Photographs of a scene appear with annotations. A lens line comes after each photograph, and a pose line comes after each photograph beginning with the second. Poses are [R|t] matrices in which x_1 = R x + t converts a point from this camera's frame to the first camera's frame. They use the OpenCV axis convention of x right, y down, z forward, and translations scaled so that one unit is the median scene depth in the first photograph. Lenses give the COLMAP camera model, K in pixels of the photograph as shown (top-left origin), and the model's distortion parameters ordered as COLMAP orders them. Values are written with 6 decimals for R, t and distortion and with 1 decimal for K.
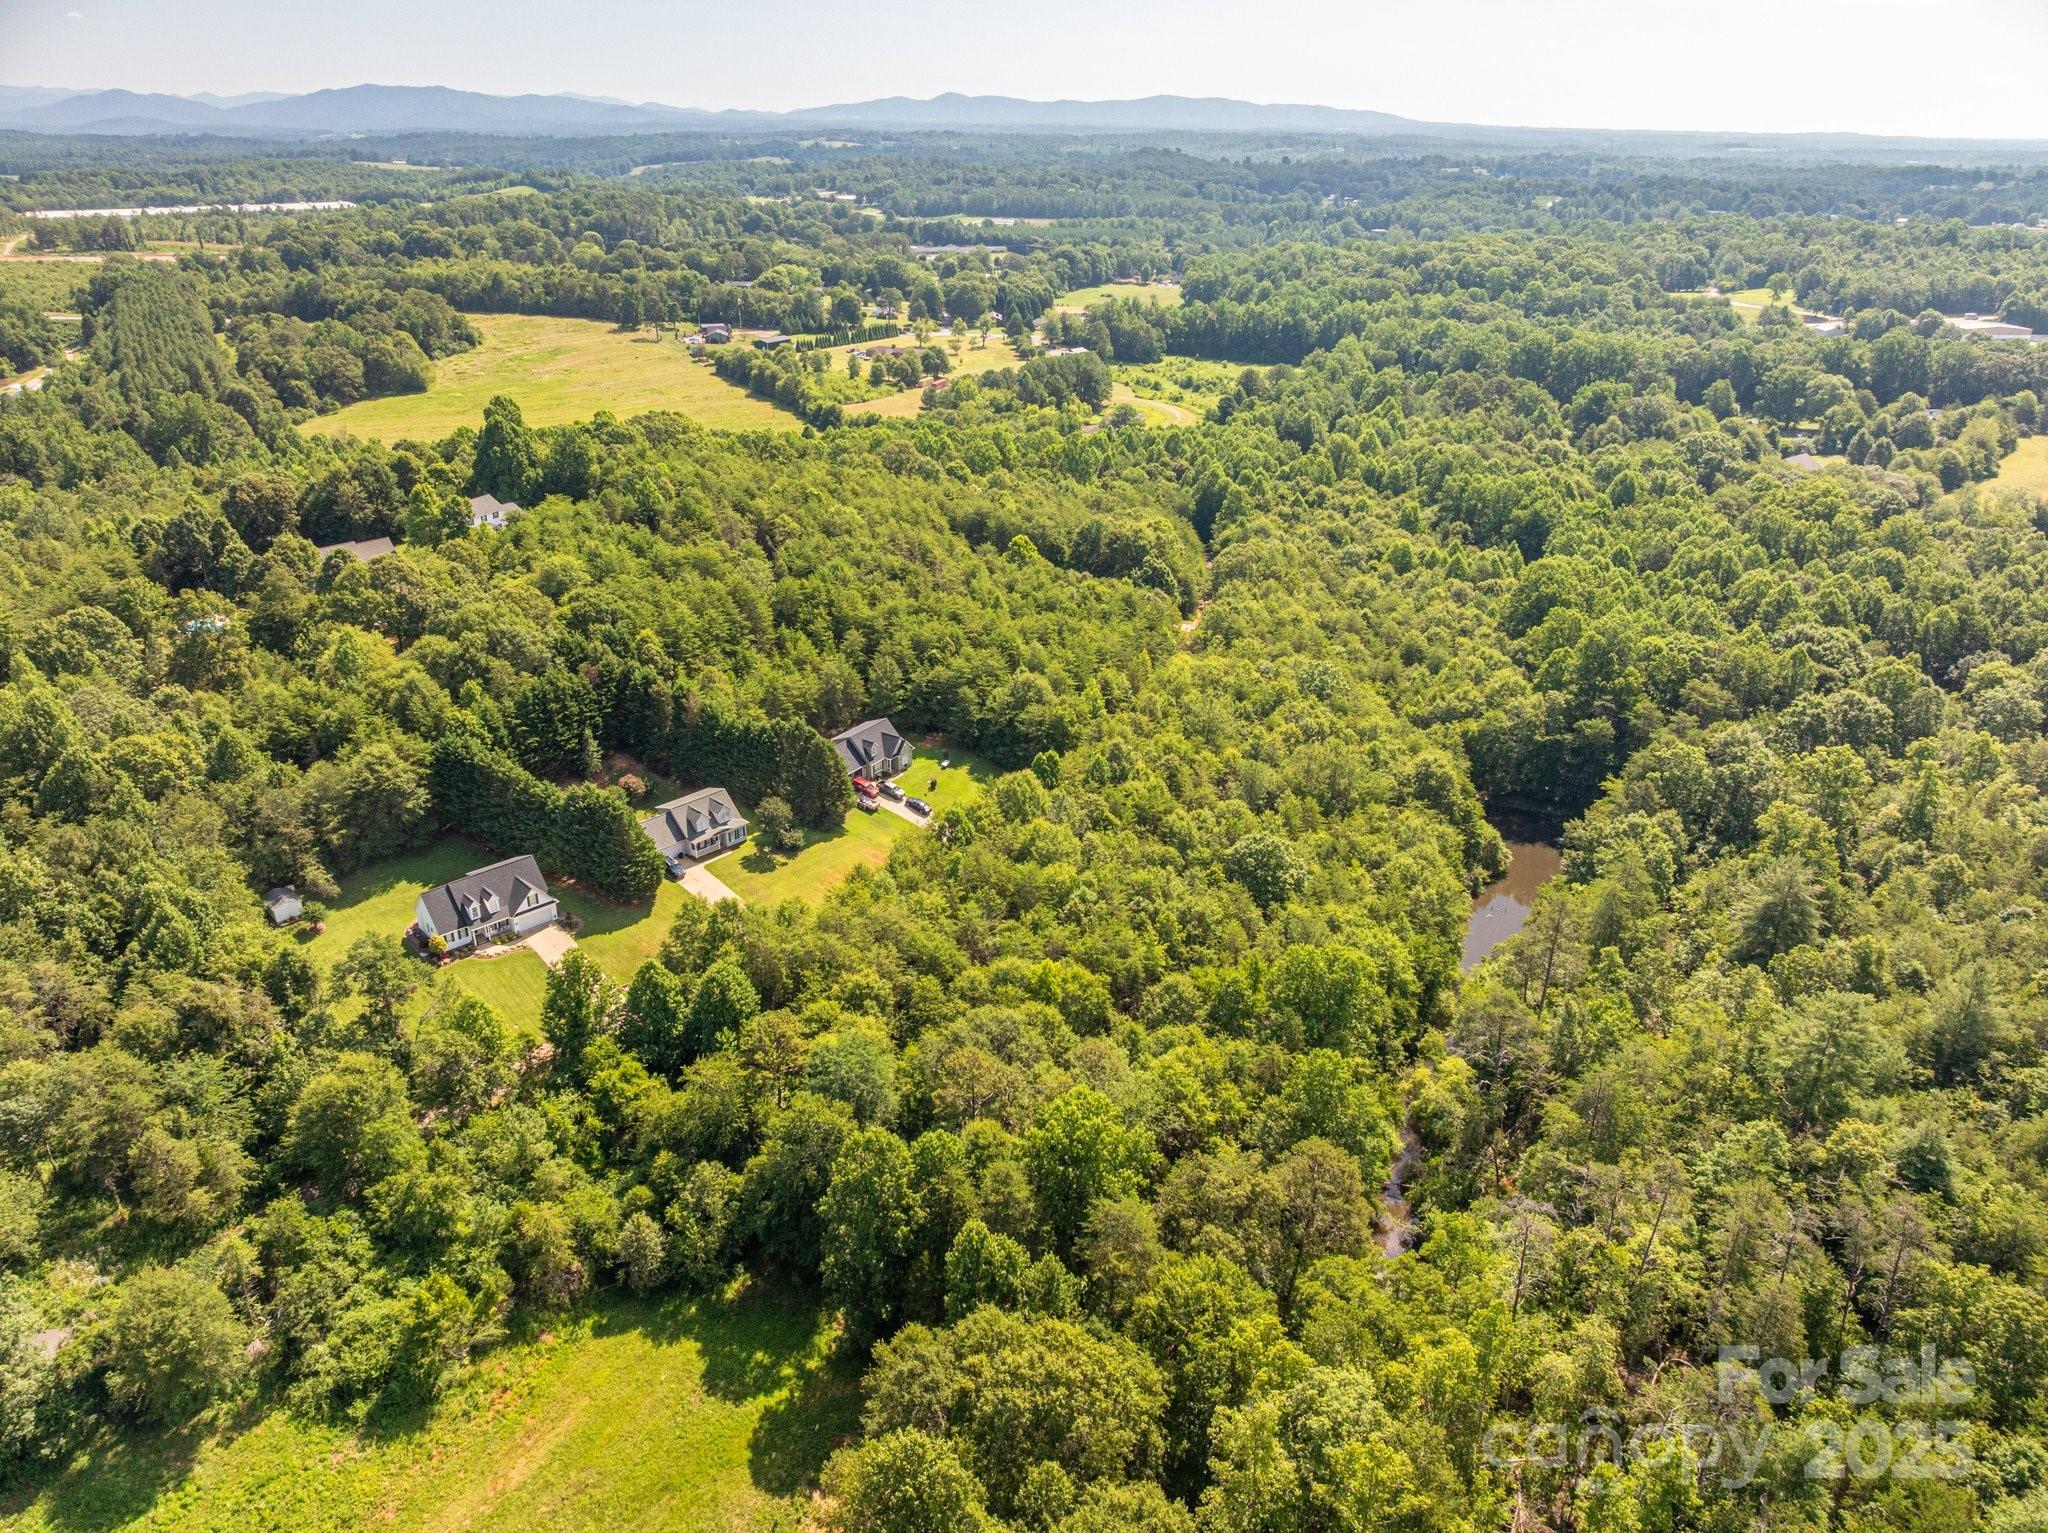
lens RADIAL K [[1426.4, 0, 1024.0], [0, 1426.4, 766.5], [0, 0, 1]] dist [-0.063998, 0.037262]
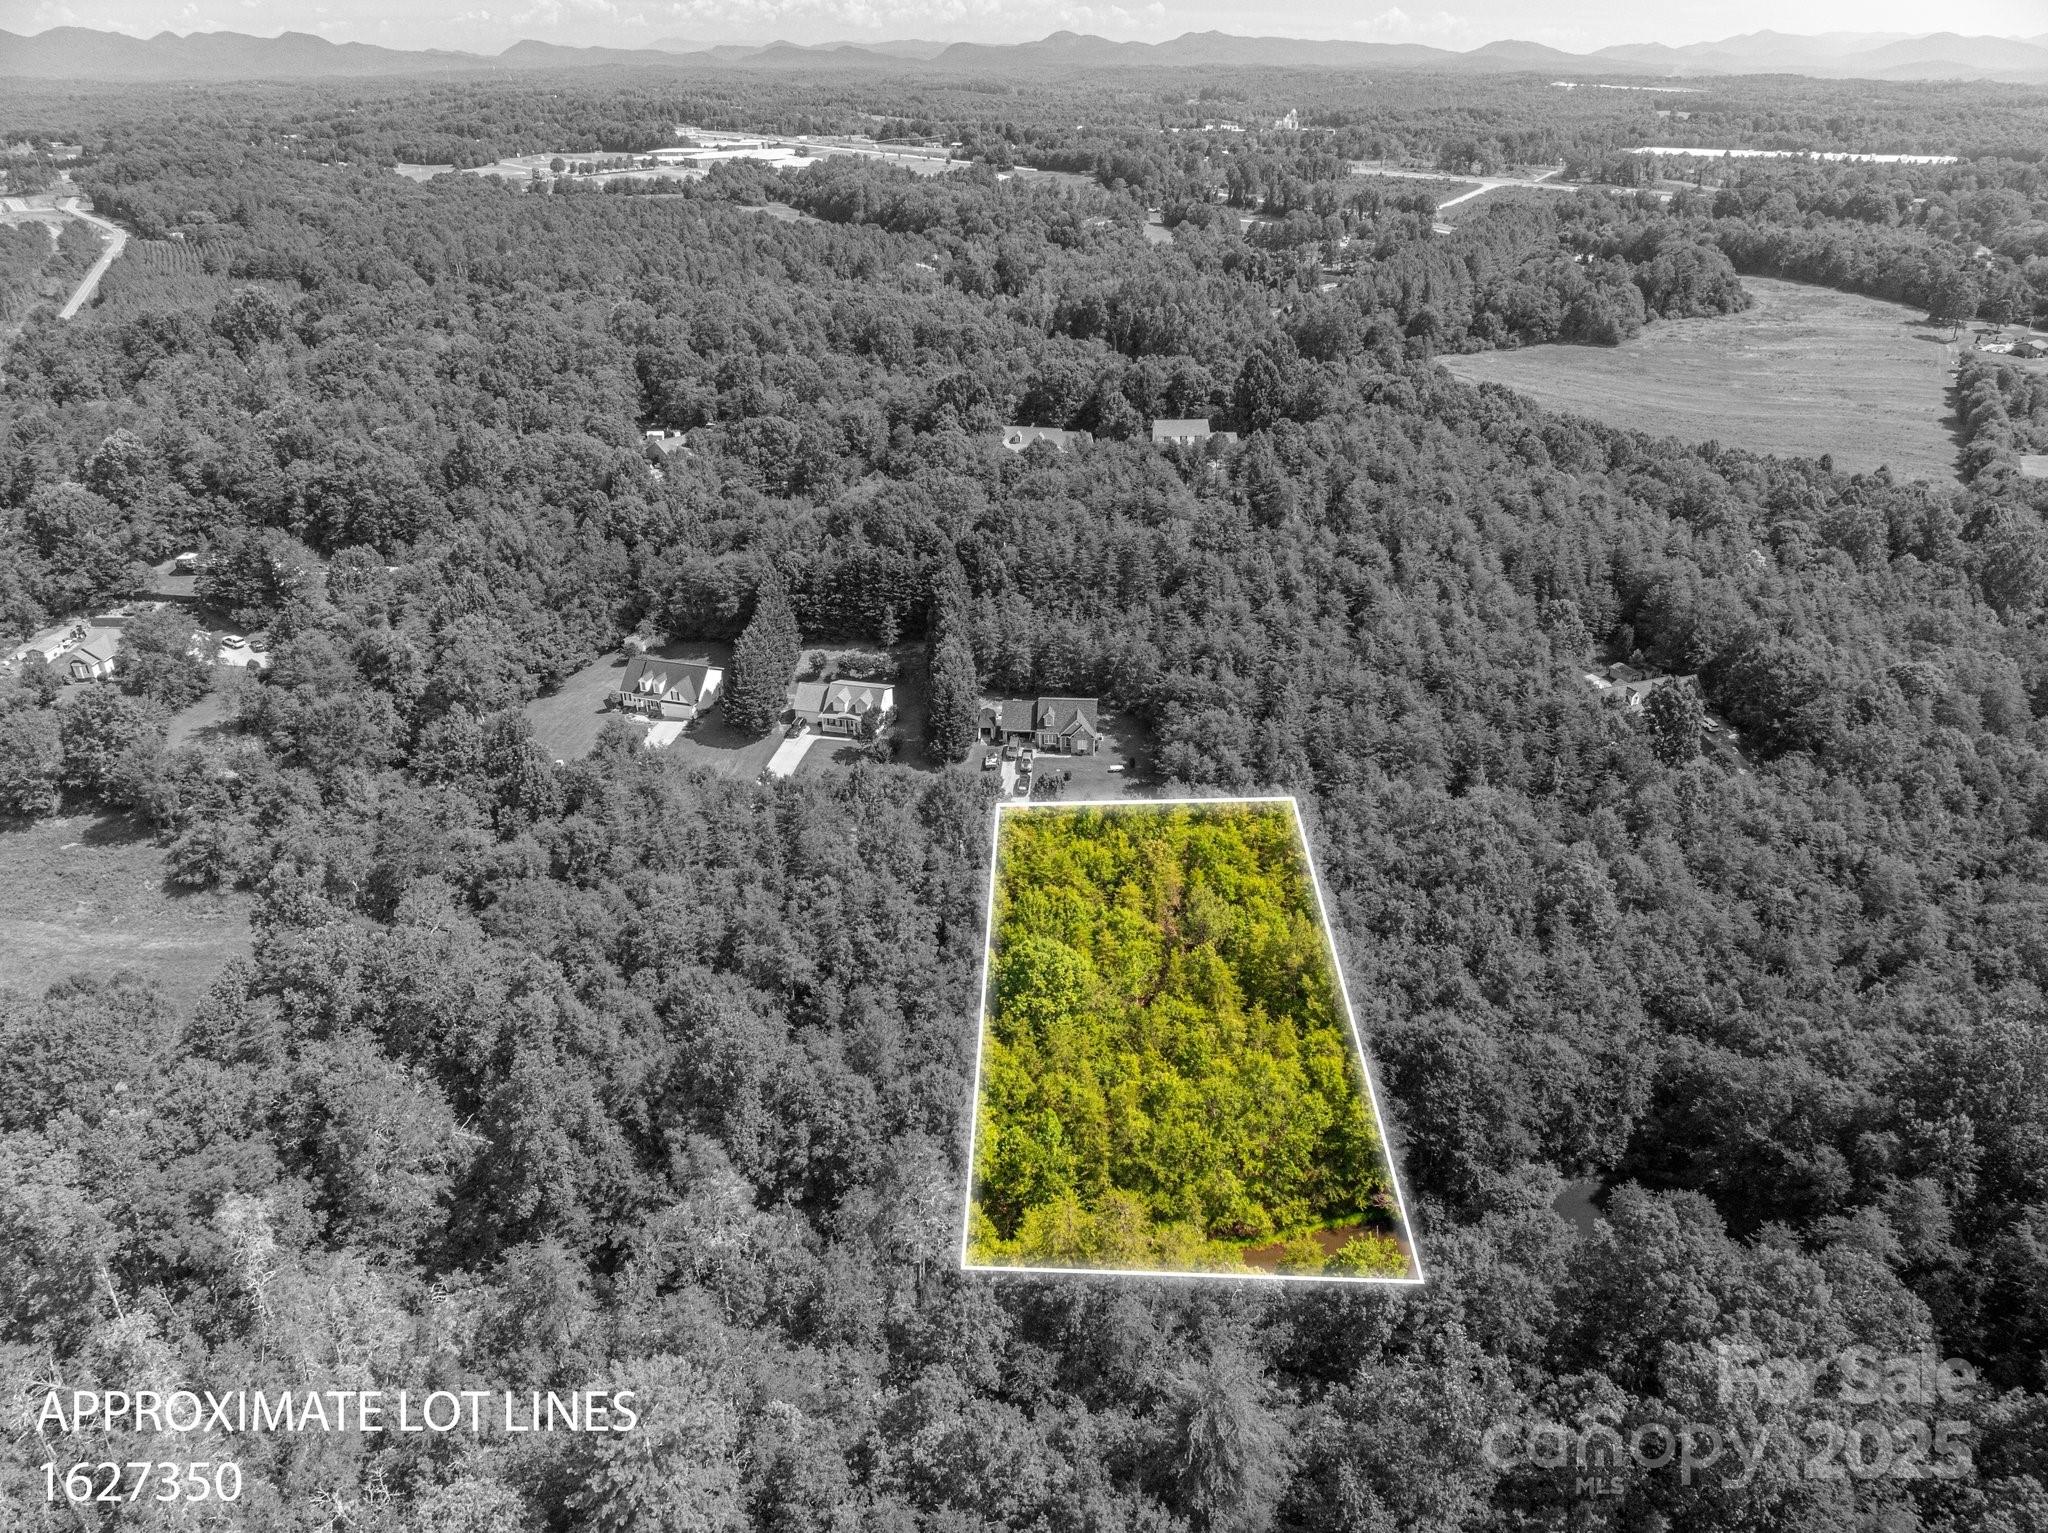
lens RADIAL K [[1426.4, 0, 1024.0], [0, 1426.4, 766.5], [0, 0, 1]] dist [-0.063998, 0.037262]
pose [[0.499745, 0.381670, -0.777550, 0.251540], [-0.356140, 0.908835, 0.217215, -0.072178], [0.789569, 0.168364, 0.590114, 0.160112]]
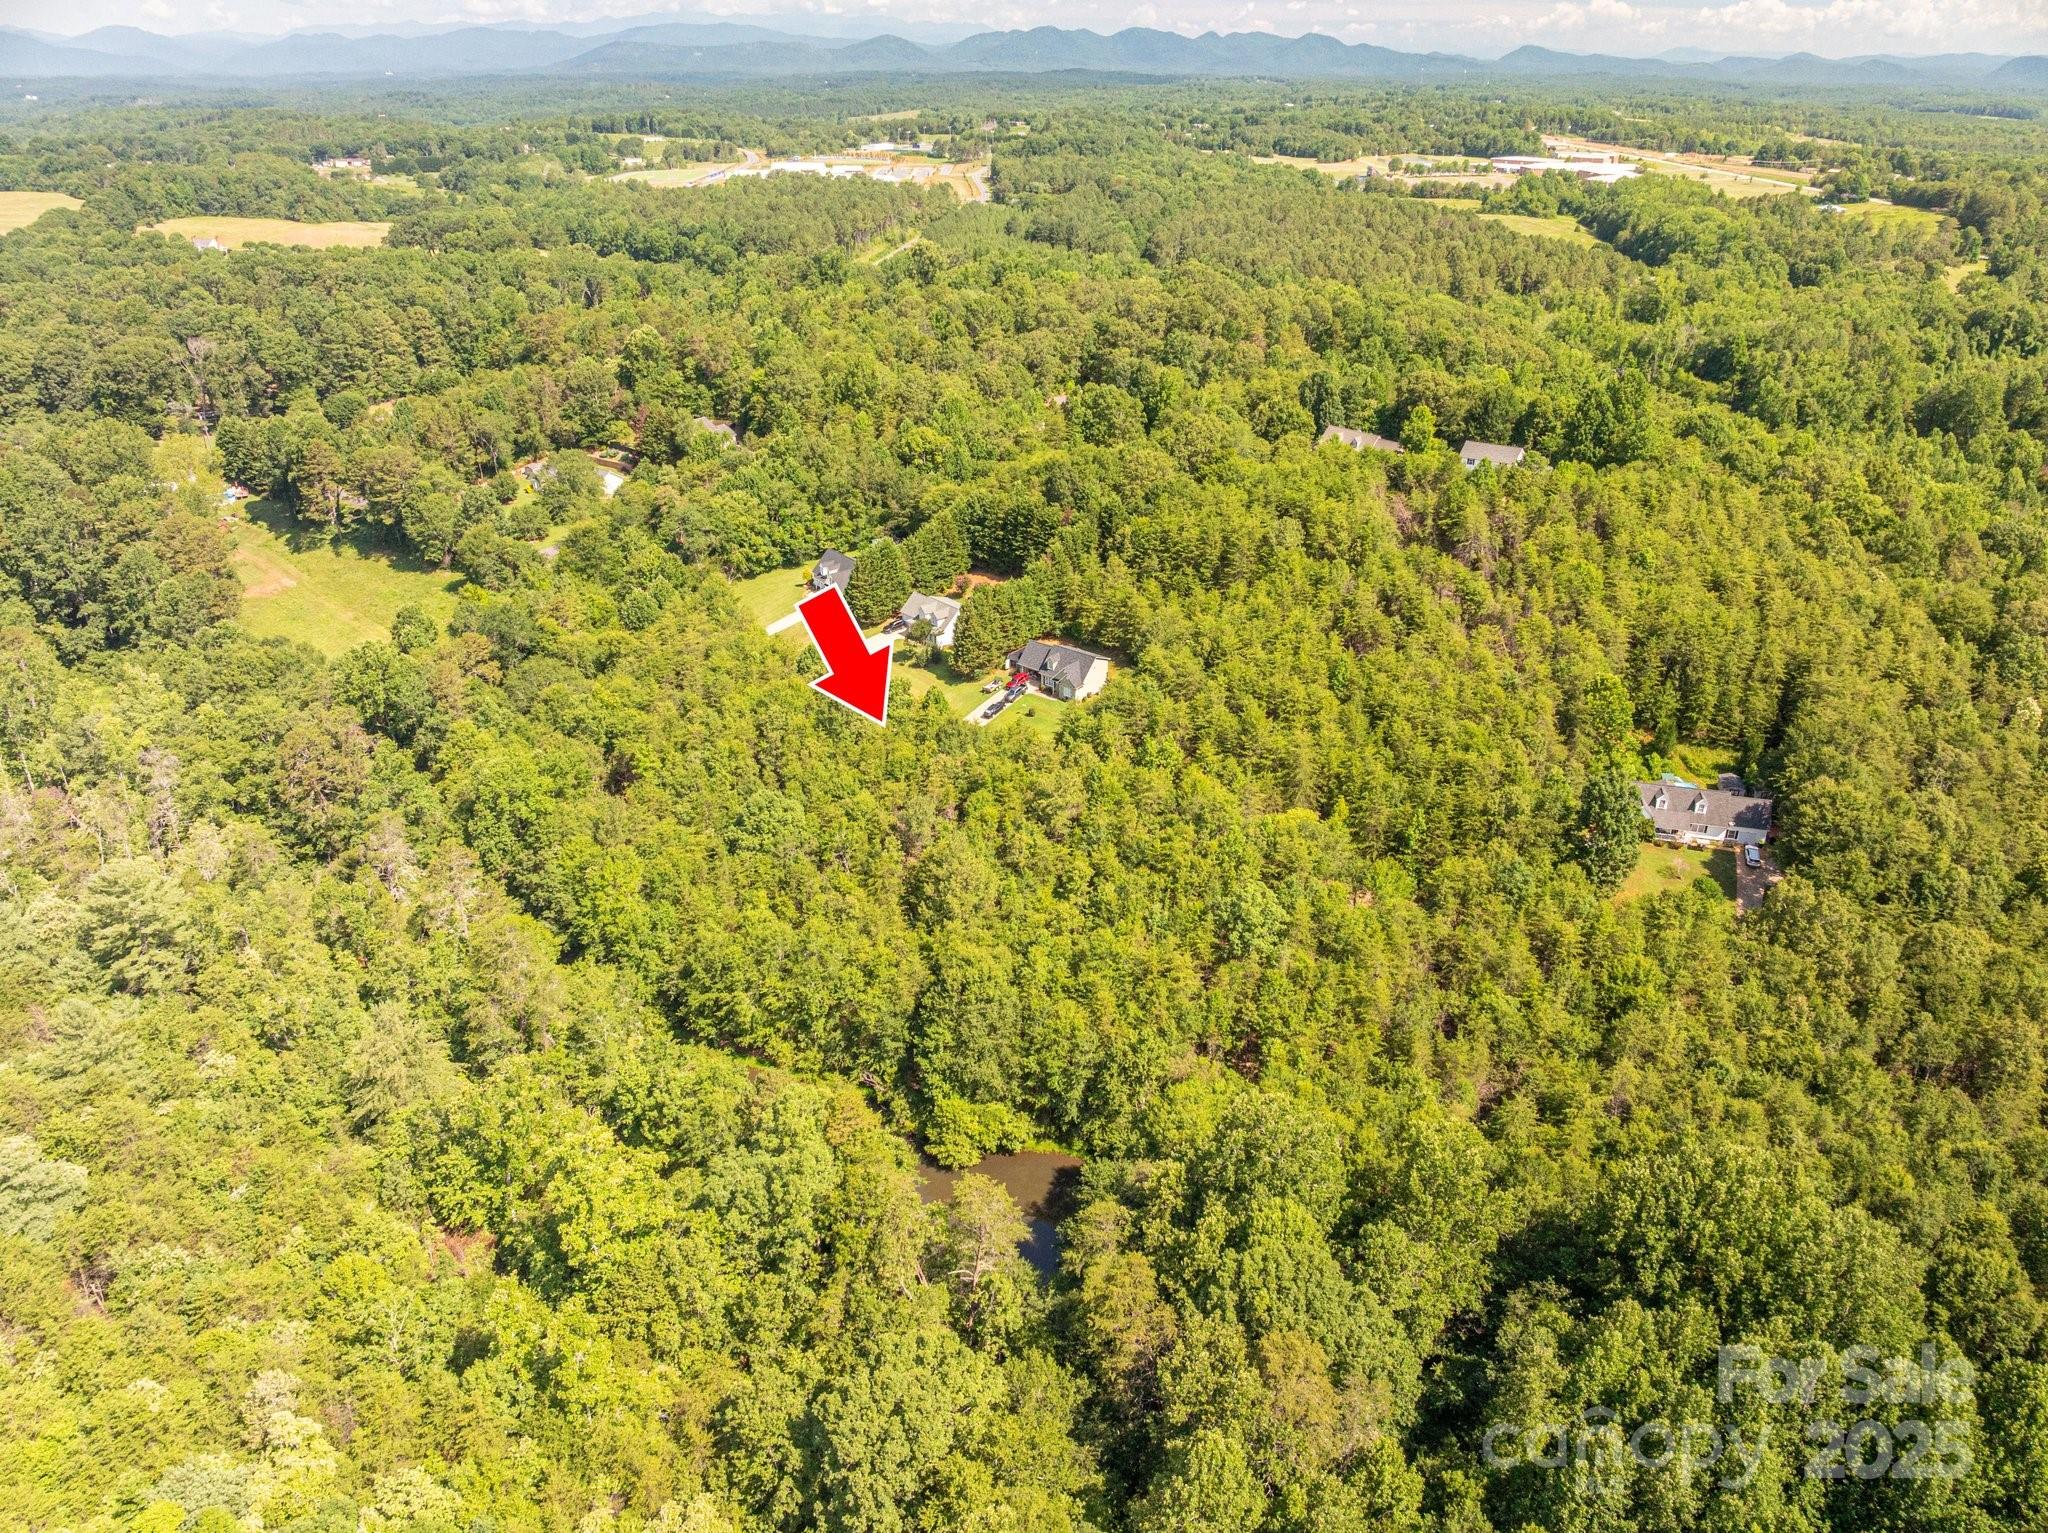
lens RADIAL K [[1426.4, 0, 1024.0], [0, 1426.4, 766.5], [0, 0, 1]] dist [-0.063998, 0.037262]
pose [[-0.093031, 0.438373, -0.893966, 0.334803], [-0.419751, 0.796903, 0.434458, -0.150863], [0.902859, 0.415661, 0.109871, 0.332163]]
